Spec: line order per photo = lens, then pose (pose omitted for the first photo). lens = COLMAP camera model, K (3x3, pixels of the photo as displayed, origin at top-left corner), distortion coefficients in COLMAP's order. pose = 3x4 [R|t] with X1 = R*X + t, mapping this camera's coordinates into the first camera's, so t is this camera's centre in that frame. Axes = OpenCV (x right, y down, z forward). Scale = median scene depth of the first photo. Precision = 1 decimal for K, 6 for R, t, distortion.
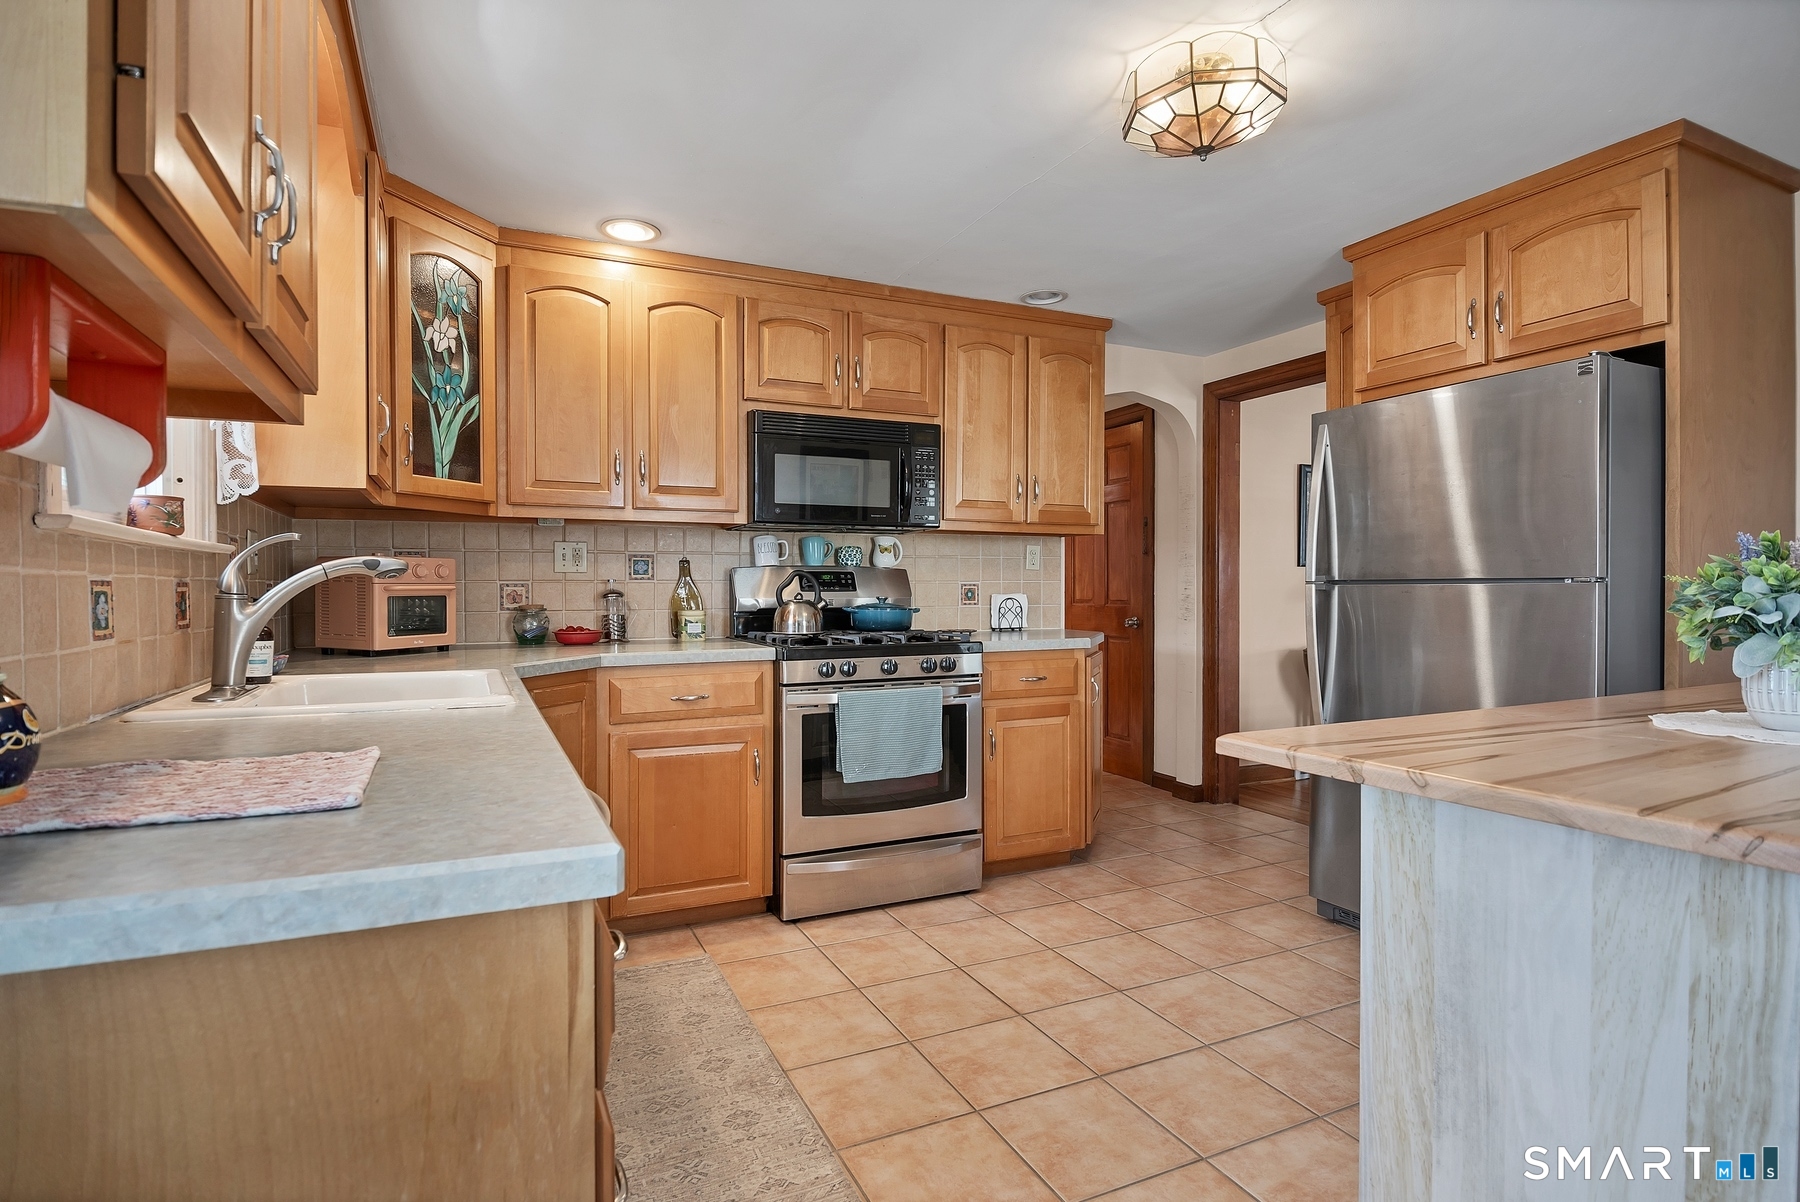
lens RADIAL K [[892.4, 0, 883.8], [0, 892.4, 590.8], [0, 0, 1]] dist [-0.000273, -0.010105]
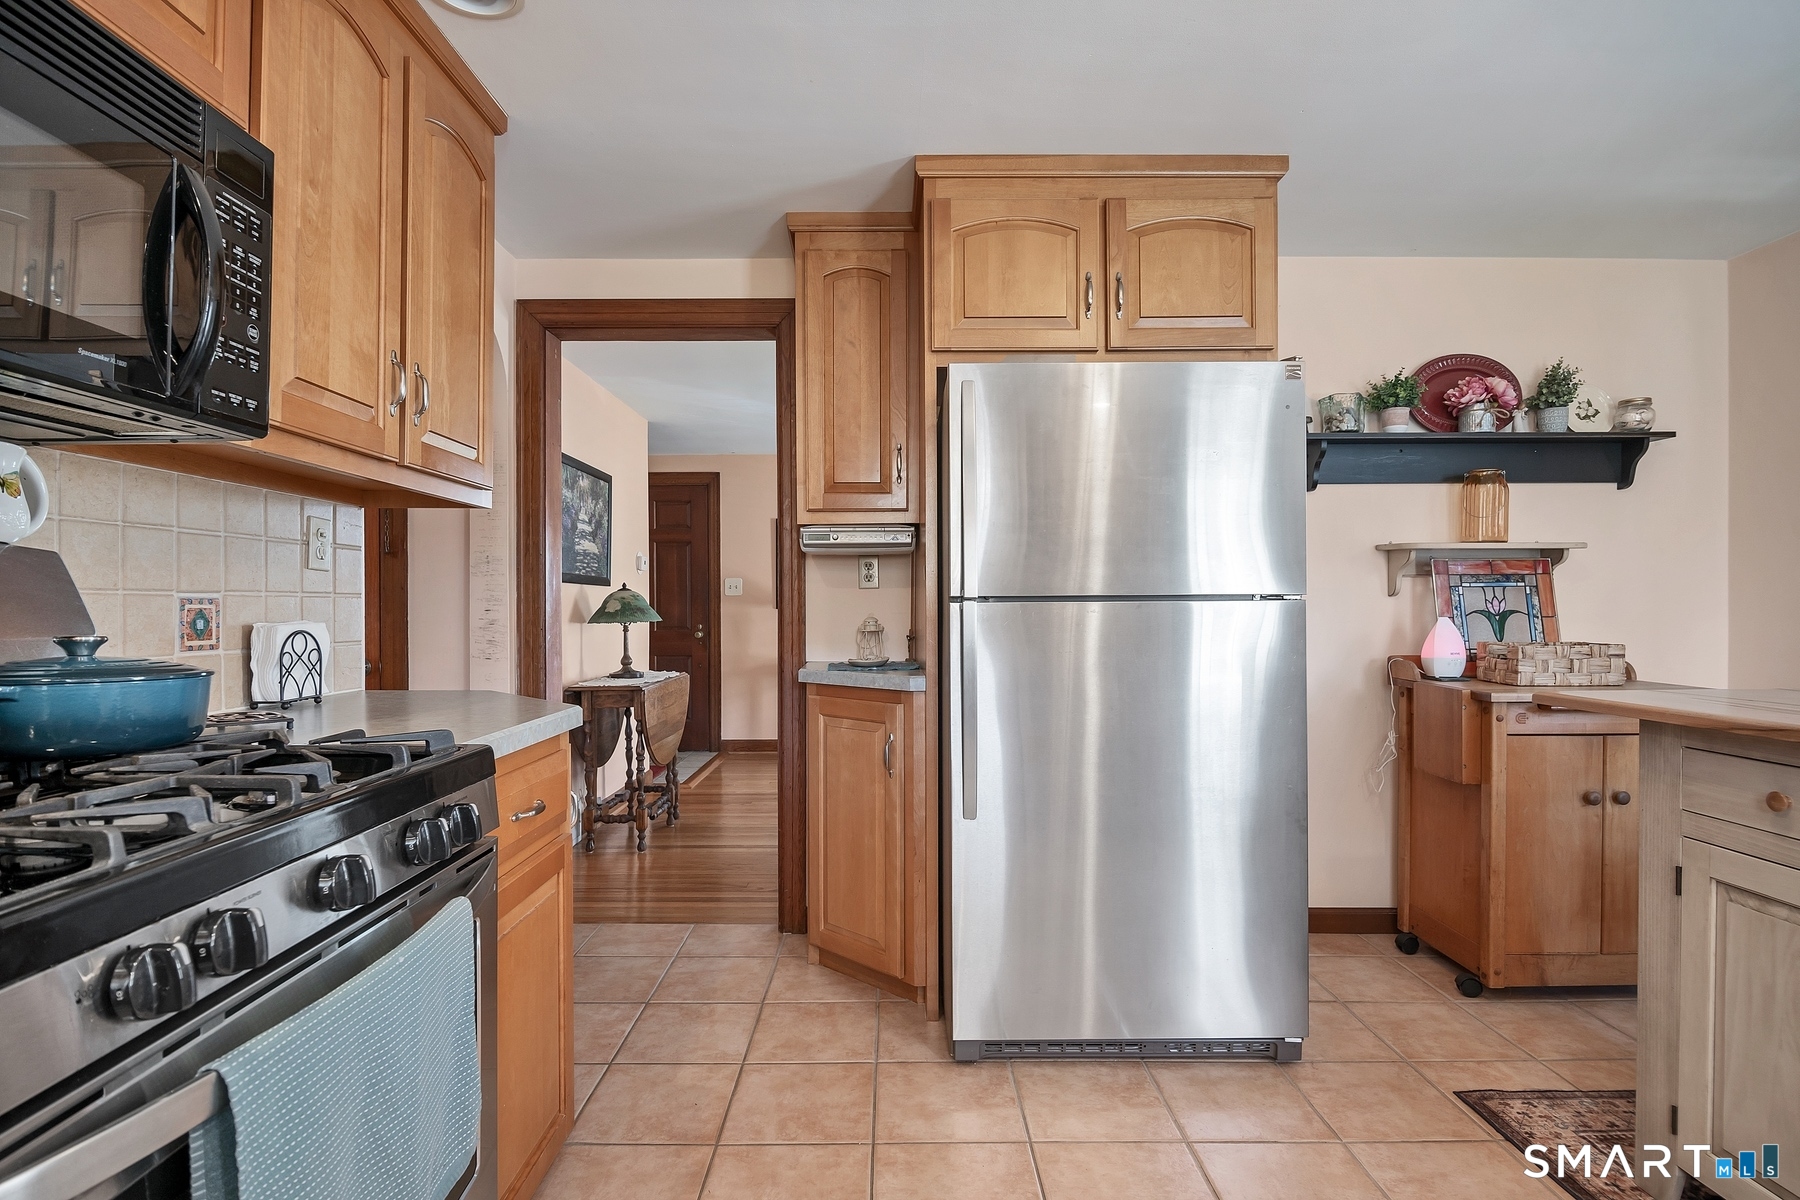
lens RADIAL K [[888.0, 0, 889.7], [0, 888.0, 609.1], [0, 0, 1]] dist [-0.004177, -0.009119]
pose [[0.416438, 0.000856, 0.909164, -0.137699], [0.008313, 0.999954, -0.004749, 0.001662], [-0.909126, 0.009536, 0.416411, 0.558296]]
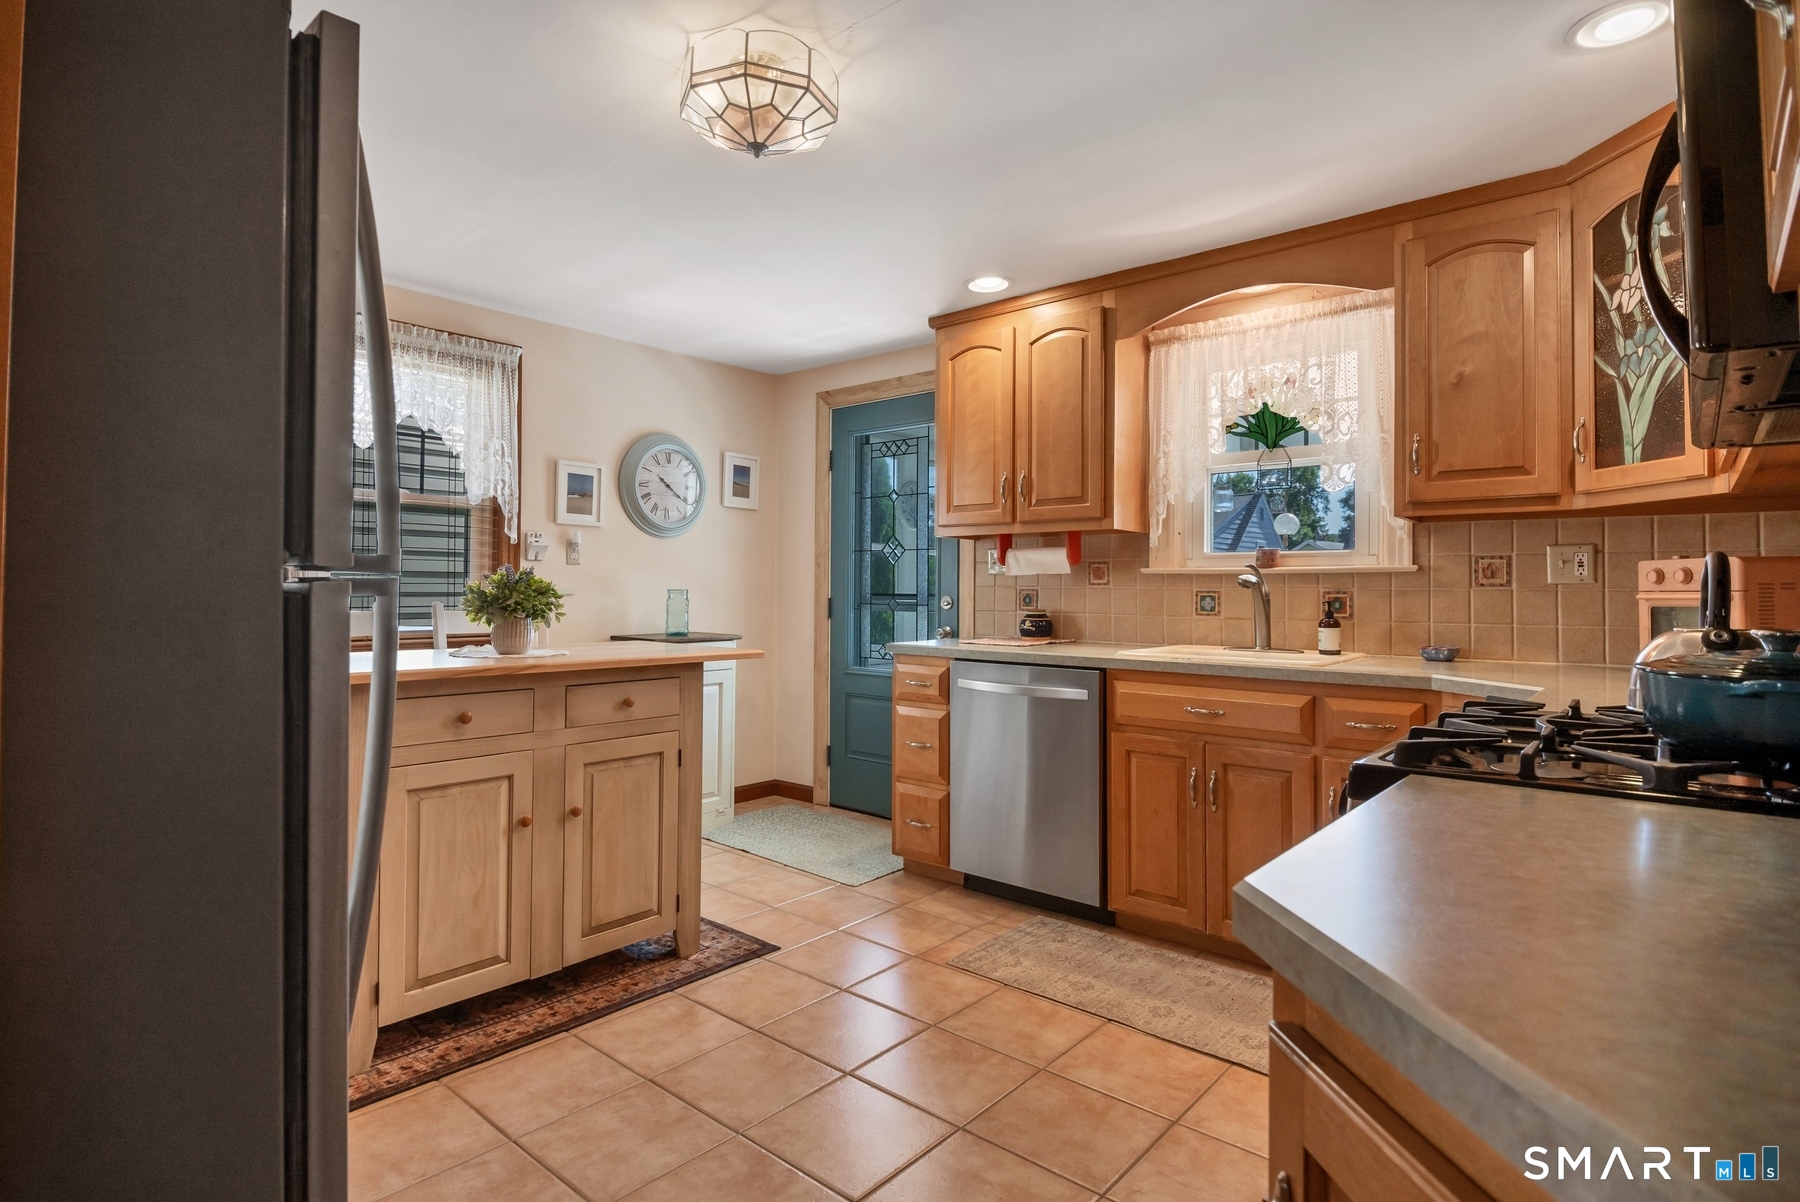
lens RADIAL K [[888.0, 0, 889.7], [0, 888.0, 610.1], [0, 0, 1]] dist [-0.004177, -0.009119]
pose [[-0.908940, 0.000015, -0.416927, 0.537937], [-0.007329, 0.999845, 0.016013, 0.000871], [0.416863, 0.017611, -0.908799, 1.678424]]
